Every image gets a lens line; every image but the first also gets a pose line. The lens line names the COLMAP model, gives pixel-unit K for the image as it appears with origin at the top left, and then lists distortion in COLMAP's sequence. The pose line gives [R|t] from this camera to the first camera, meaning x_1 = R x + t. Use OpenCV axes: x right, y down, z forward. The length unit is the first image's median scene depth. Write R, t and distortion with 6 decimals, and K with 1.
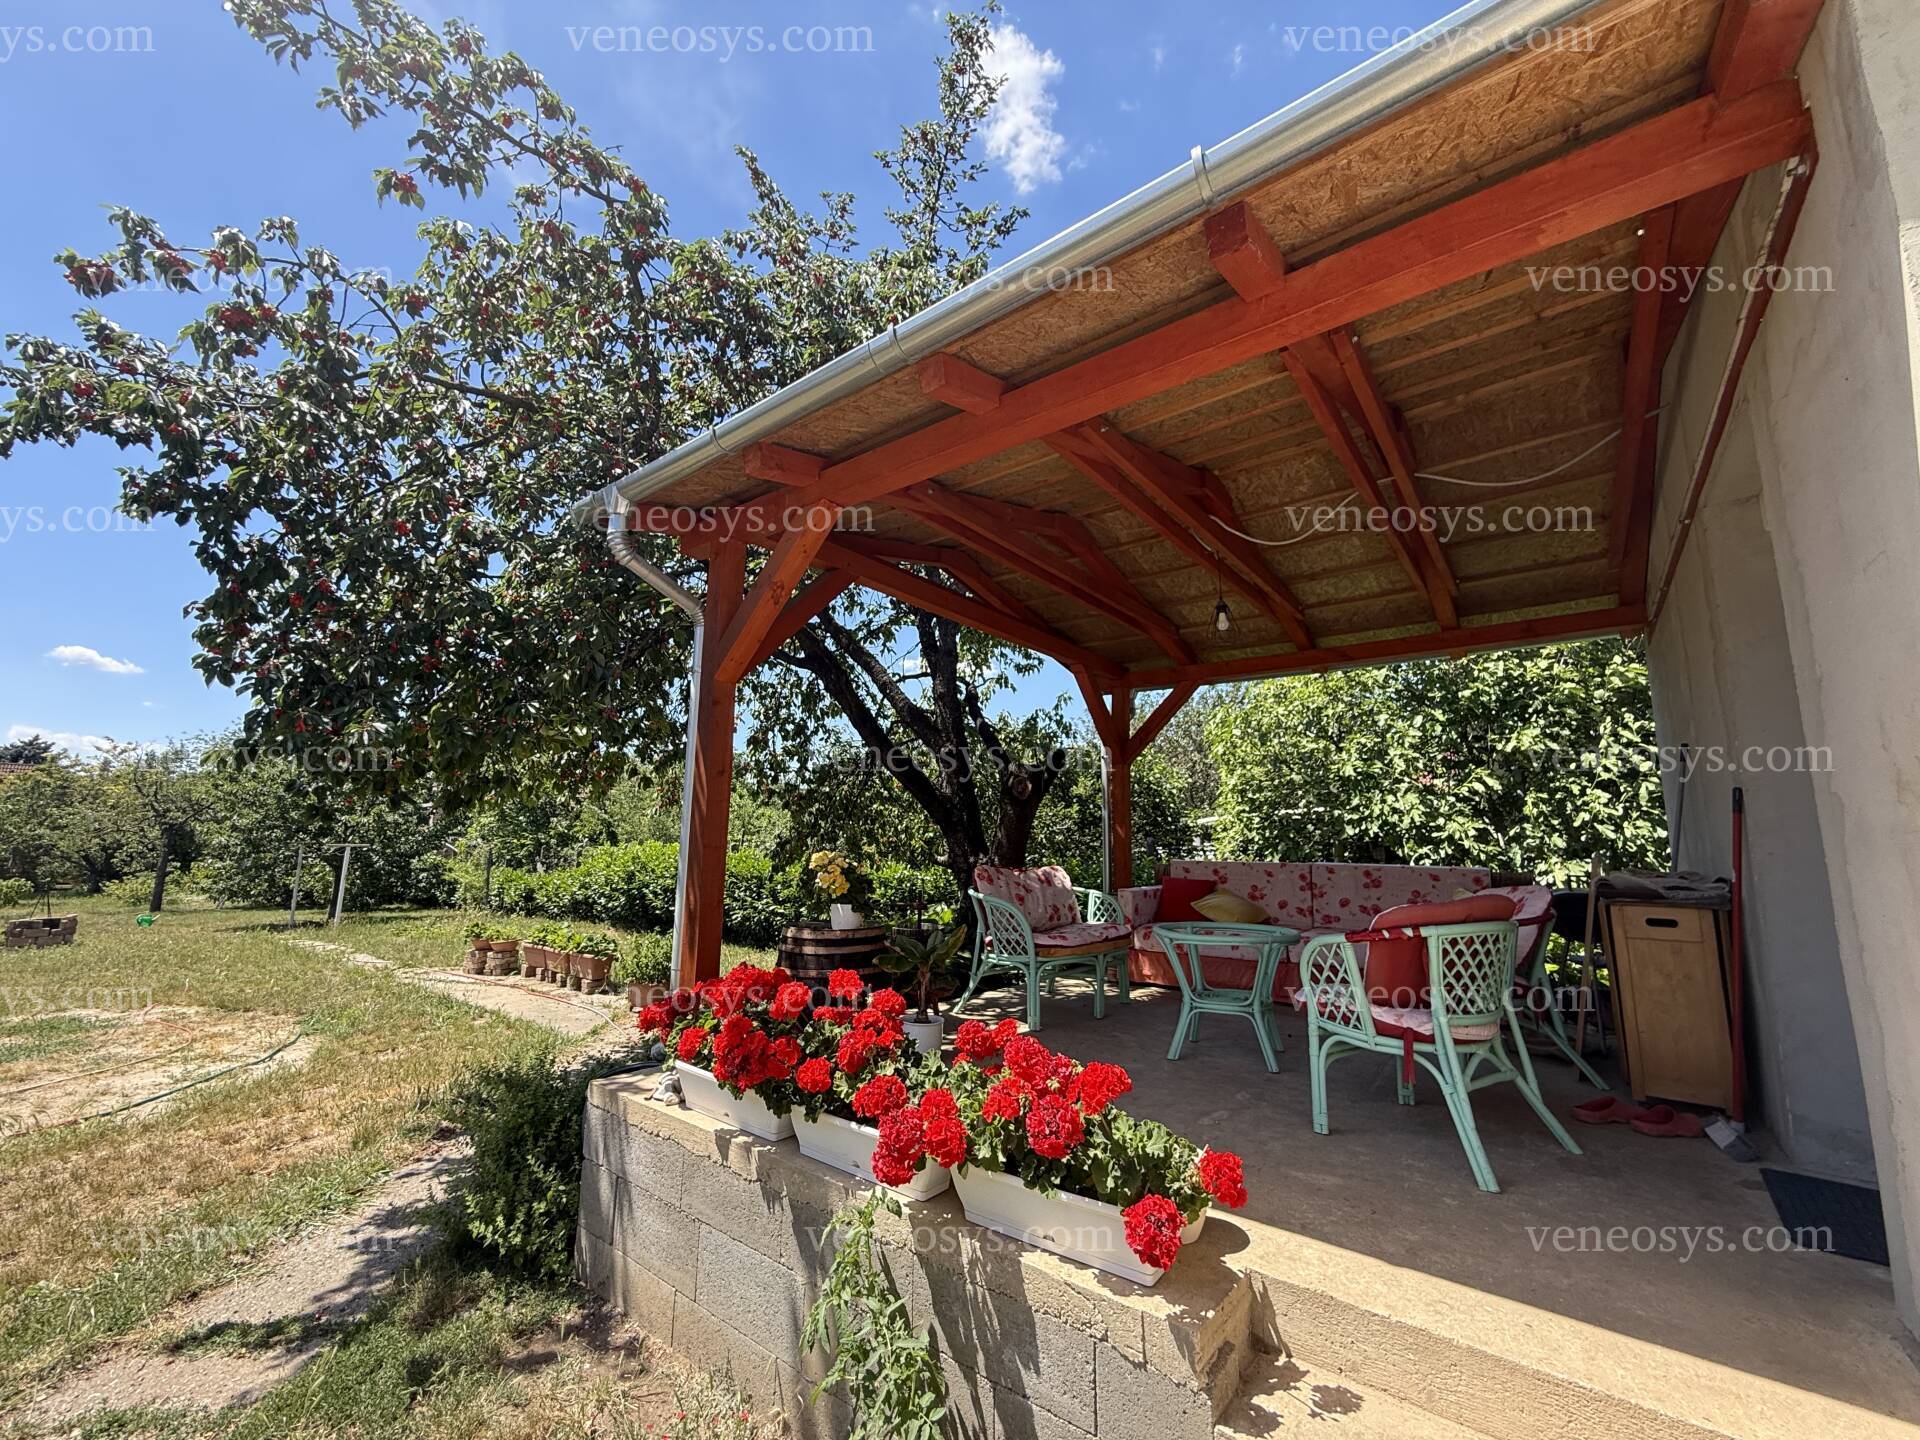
lens RADIAL K [[765.7, 0, 956.8], [0, 765.7, 712.3], [0, 0, 1]] dist [-0.004353, 0.001071]
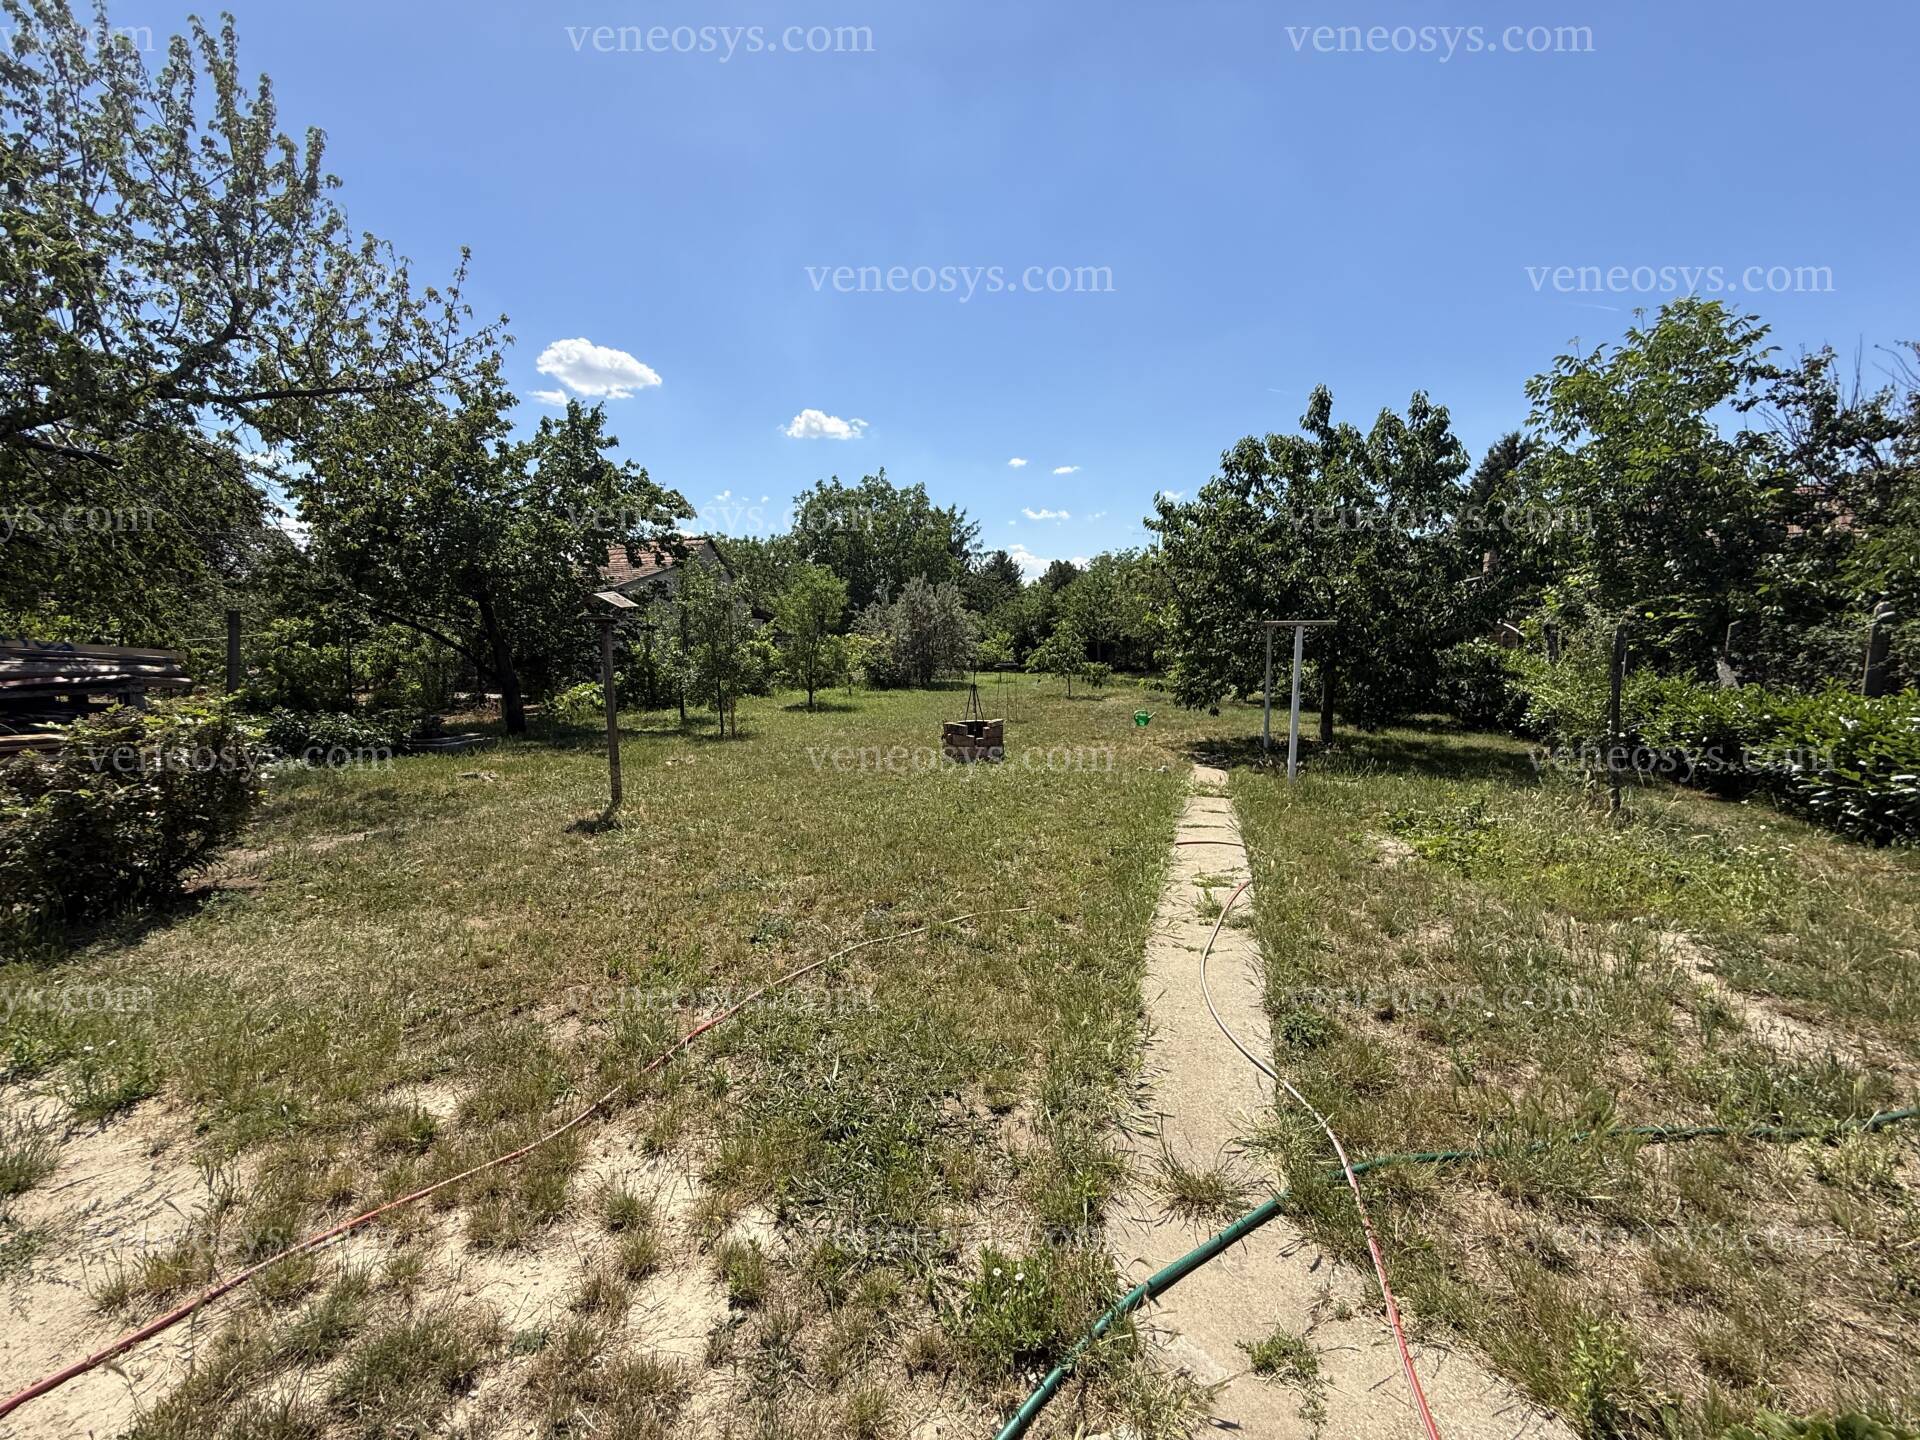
lens RADIAL K [[765.7, 0, 956.6], [0, 765.7, 721.1], [0, 0, 1]] dist [-0.004353, 0.001071]
pose [[0.358518, 0.101243, -0.928016, -0.916174], [0.167969, 0.970881, 0.170811, 0.255851], [0.918287, -0.217117, 0.331073, 1.382778]]
